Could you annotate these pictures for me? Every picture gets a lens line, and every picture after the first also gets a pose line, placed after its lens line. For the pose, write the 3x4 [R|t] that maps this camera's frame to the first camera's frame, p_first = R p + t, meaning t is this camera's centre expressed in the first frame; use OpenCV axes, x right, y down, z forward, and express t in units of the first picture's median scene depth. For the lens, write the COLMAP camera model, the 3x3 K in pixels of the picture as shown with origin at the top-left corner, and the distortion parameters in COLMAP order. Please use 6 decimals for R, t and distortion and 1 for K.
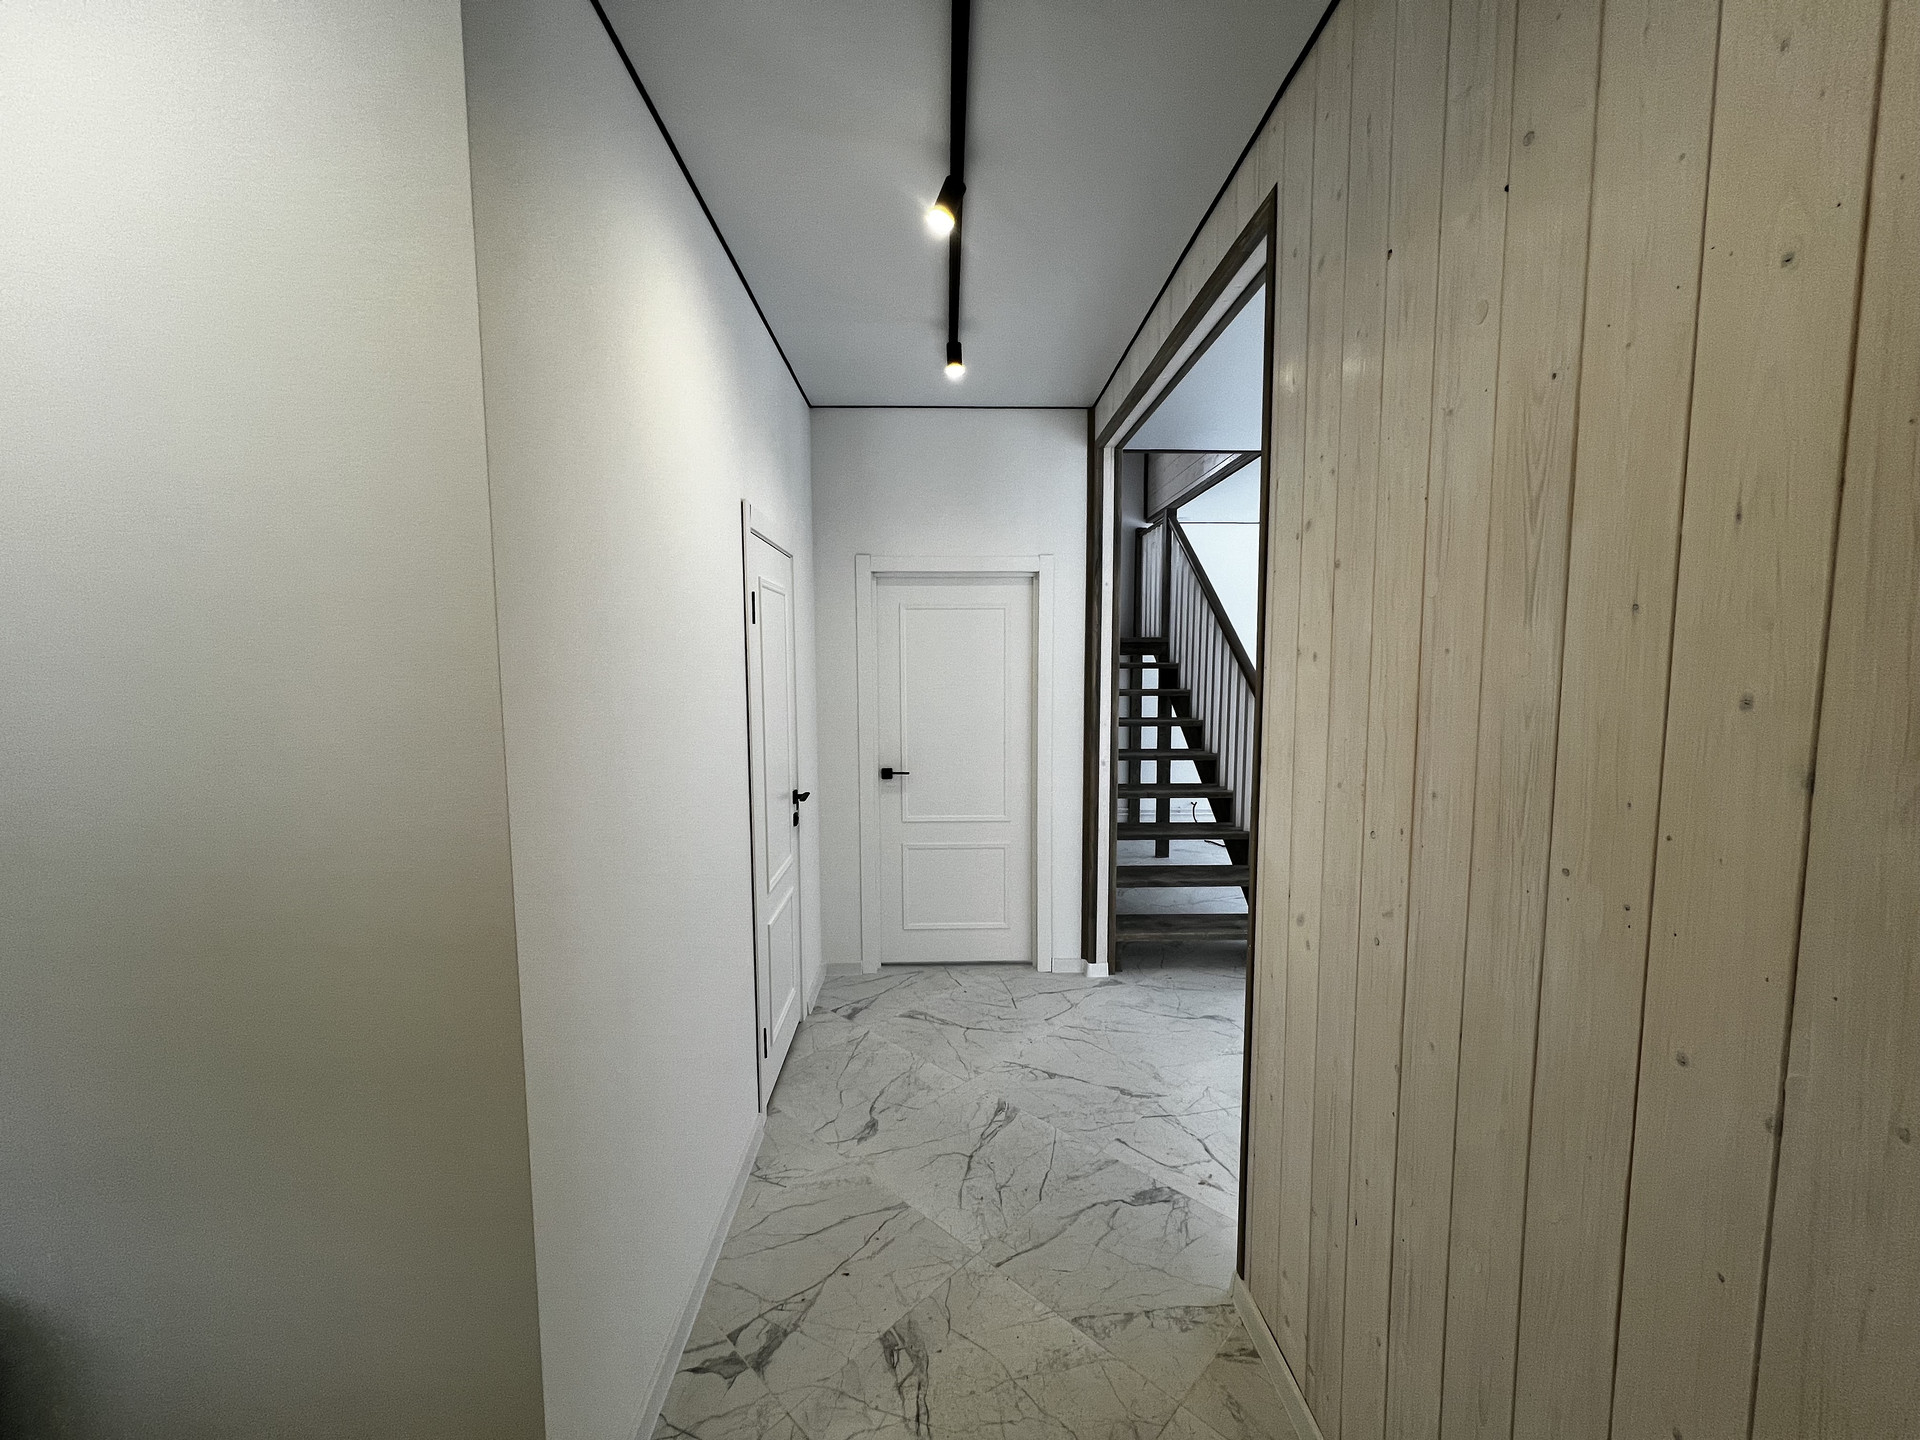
lens RADIAL K [[764.6, 0, 959.6], [0, 764.6, 725.9], [0, 0, 1]] dist [-0.001114, 0.000109]
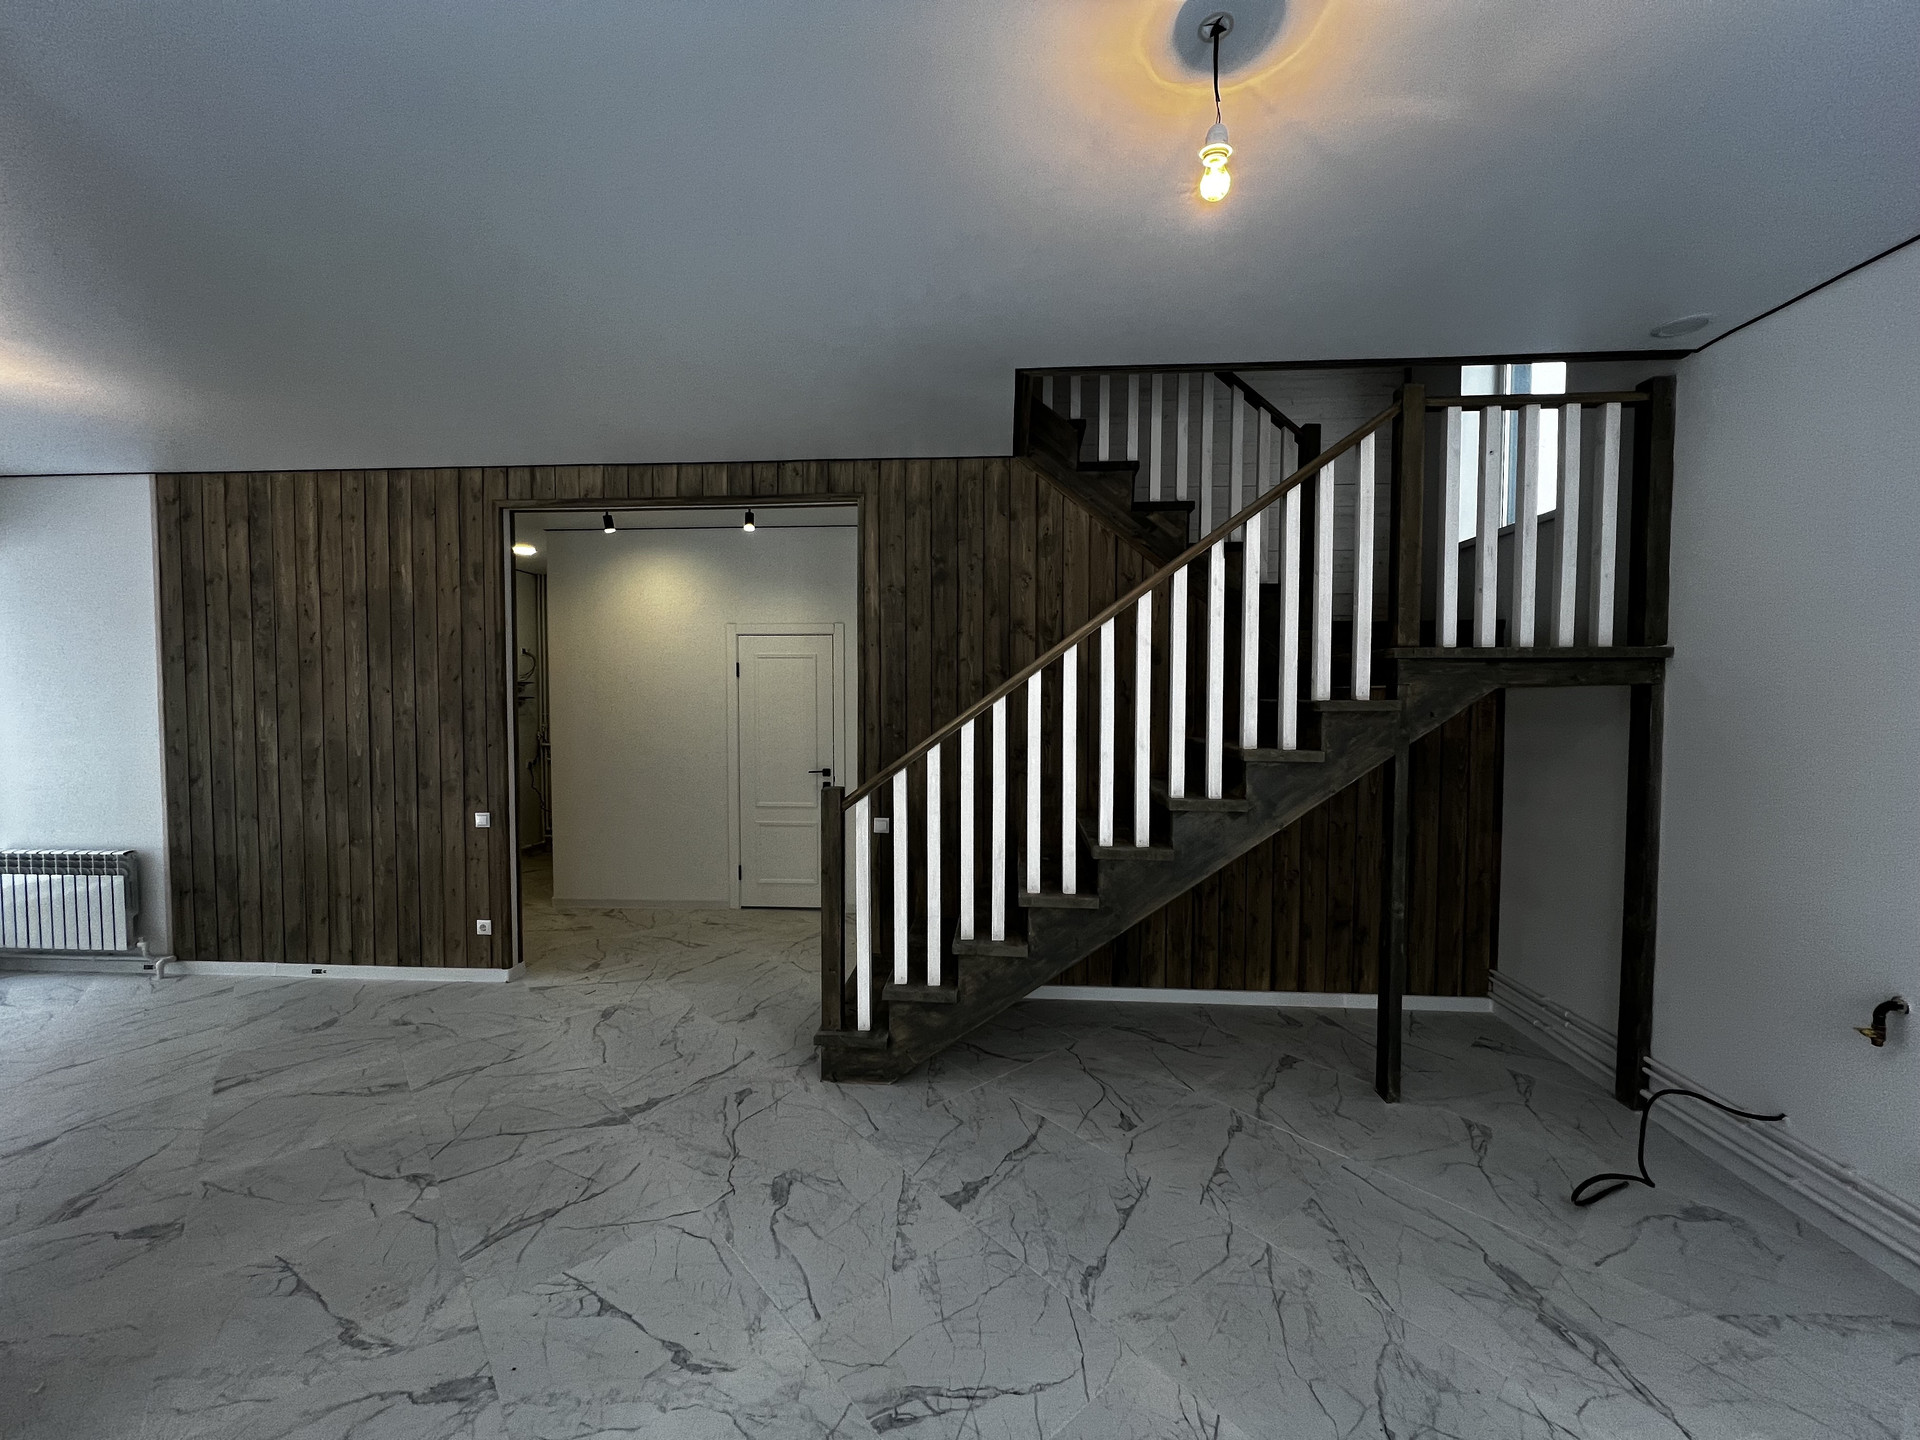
lens RADIAL K [[764.6, 0, 959.6], [0, 764.6, 725.9], [0, 0, 1]] dist [-0.001114, 0.000109]
pose [[-0.086460, 0.040695, -0.995424, 1.777049], [-0.090336, 0.994729, 0.048512, -0.148637], [0.992151, 0.094117, -0.082328, 1.726377]]
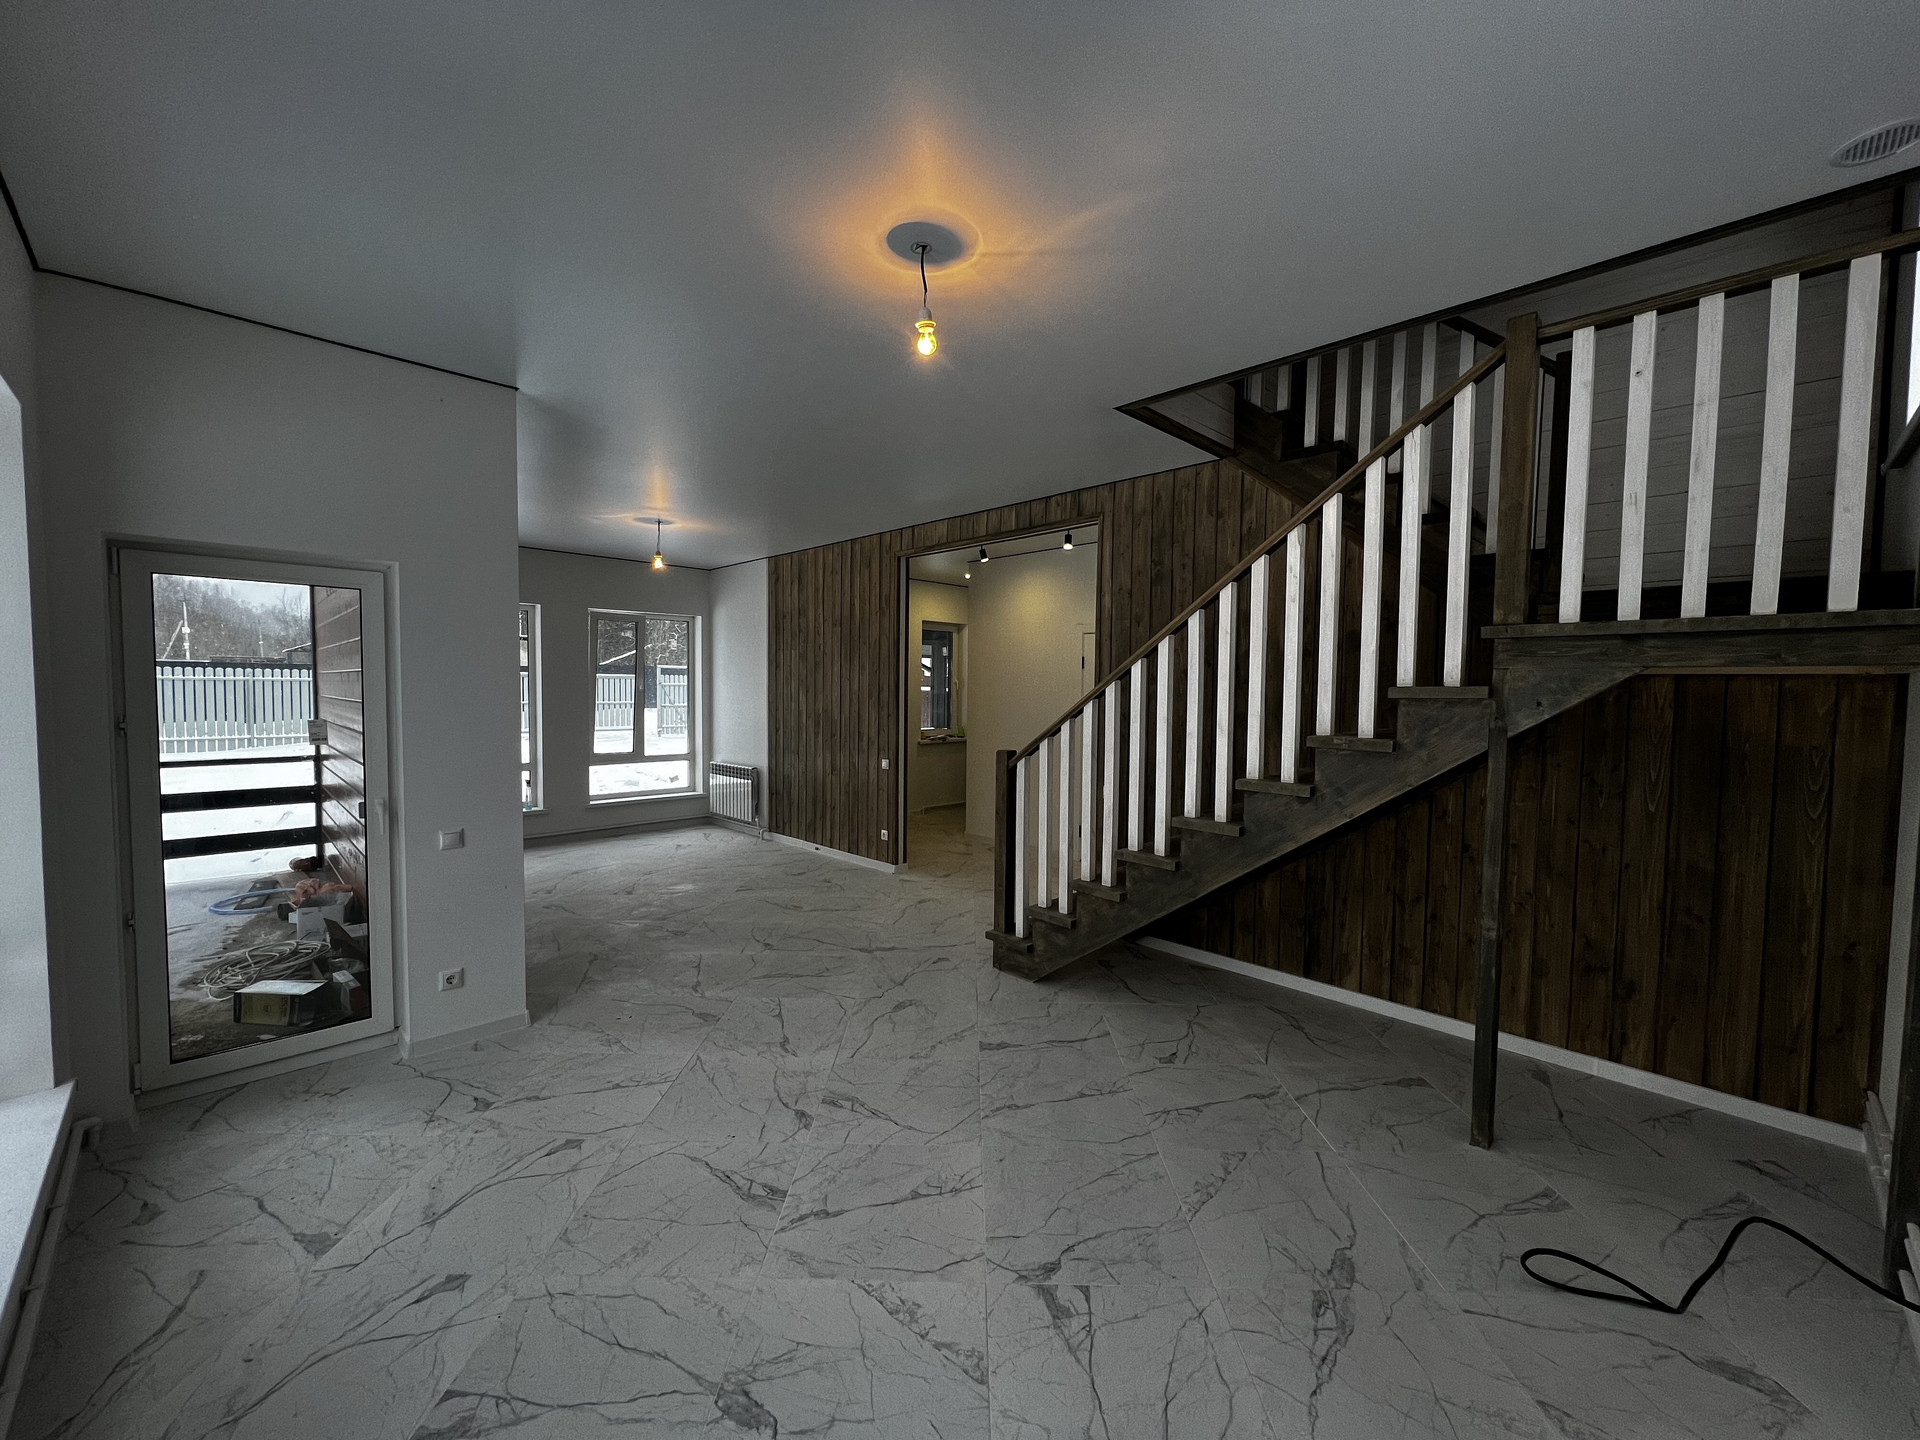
lens RADIAL K [[764.6, 0, 959.6], [0, 764.6, 725.9], [0, 0, 1]] dist [-0.001114, 0.000109]
pose [[-0.726408, 0.030793, -0.686573, 1.769416], [-0.069382, 0.990606, 0.117837, -0.206415], [0.683752, 0.133233, -0.717448, 2.490252]]
